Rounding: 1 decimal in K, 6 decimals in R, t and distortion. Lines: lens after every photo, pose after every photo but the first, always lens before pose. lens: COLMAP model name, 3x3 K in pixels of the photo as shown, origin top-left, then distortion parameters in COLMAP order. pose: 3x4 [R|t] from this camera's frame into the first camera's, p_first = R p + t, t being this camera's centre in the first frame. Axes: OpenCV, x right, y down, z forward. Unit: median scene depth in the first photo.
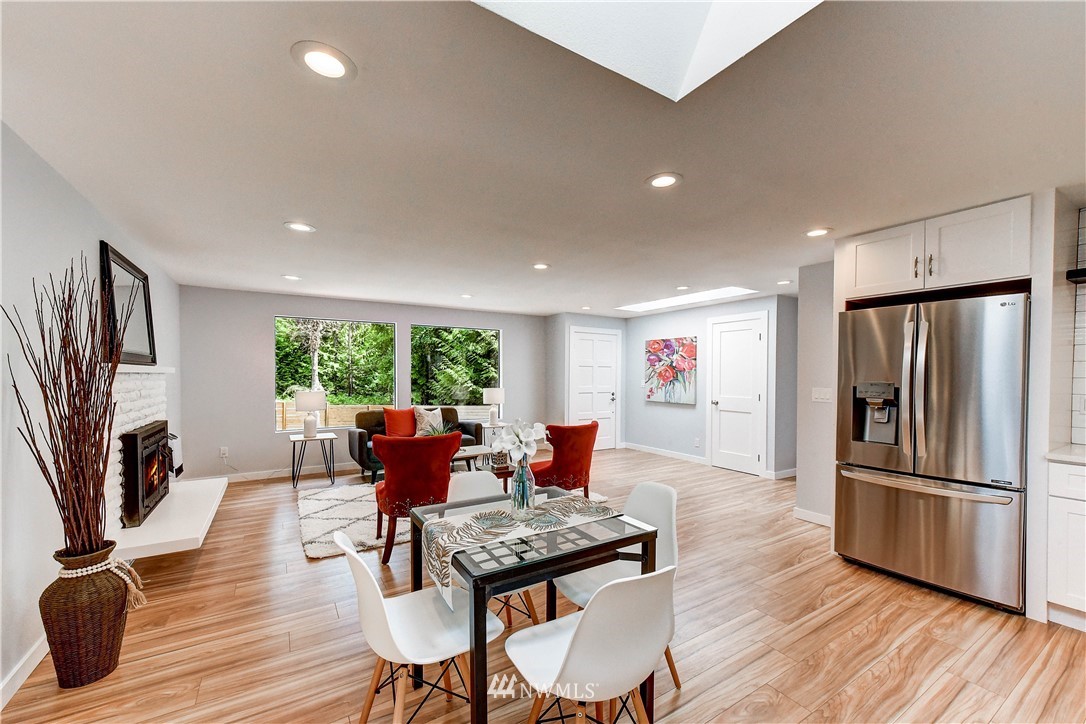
lens RADIAL K [[435.7, 0, 546.7], [0, 435.7, 379.1], [0, 0, 1]] dist [-0.000515, 0.000267]
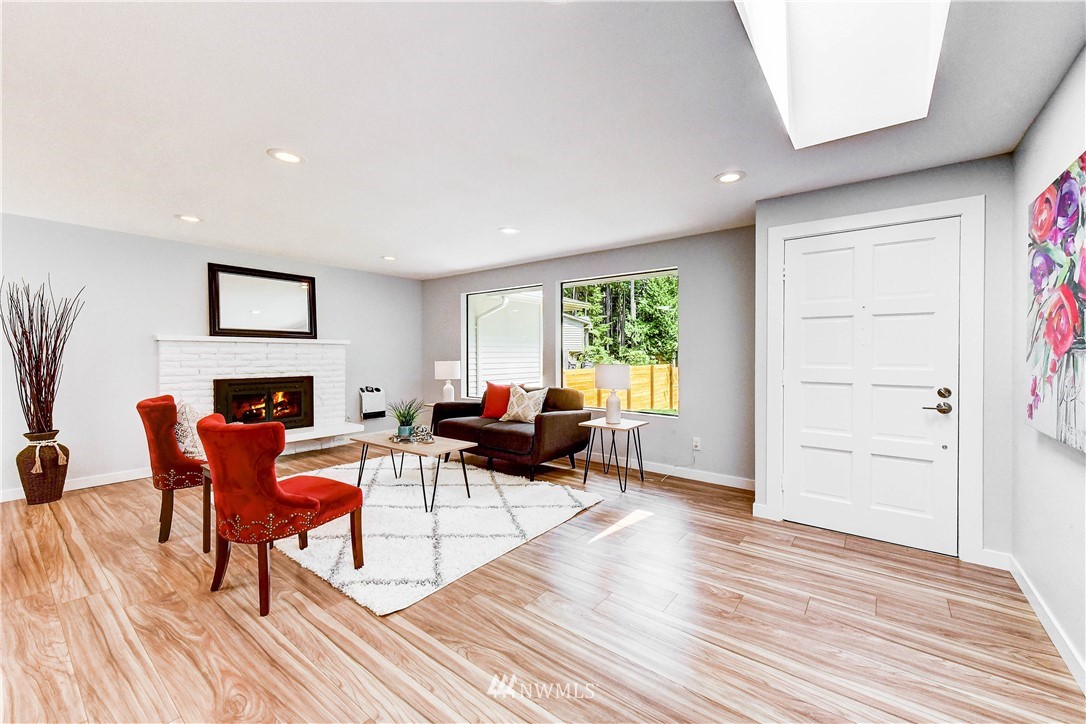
lens RADIAL K [[435.7, 0, 549.0], [0, 435.7, 359.8], [0, 0, 1]] dist [-0.000515, 0.000267]
pose [[0.339703, 0.010259, -0.940477, 0.404941], [-0.011363, 0.999912, 0.006803, 0.010667], [0.940464, 0.008376, 0.339790, 0.661391]]
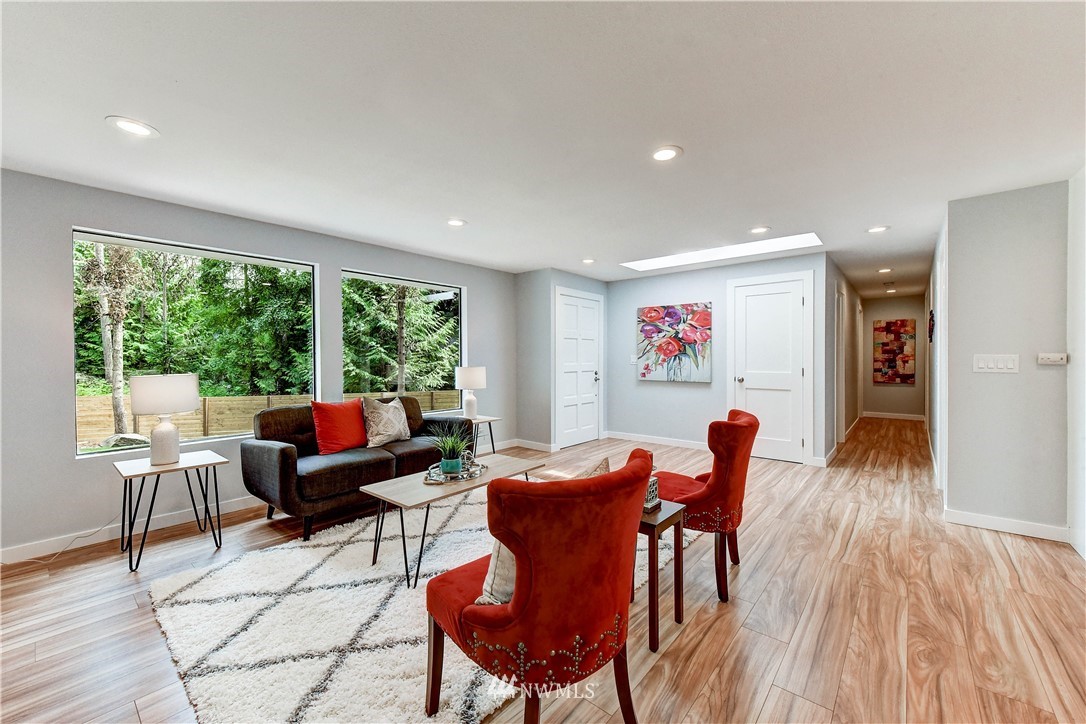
lens RADIAL K [[435.7, 0, 550.6], [0, 435.7, 359.0], [0, 0, 1]] dist [-0.000515, 0.000267]
pose [[0.951530, -0.010091, 0.307392, -0.199876], [0.012138, 0.999915, -0.004748, 0.011926], [-0.307318, 0.008249, 0.951571, 0.274907]]
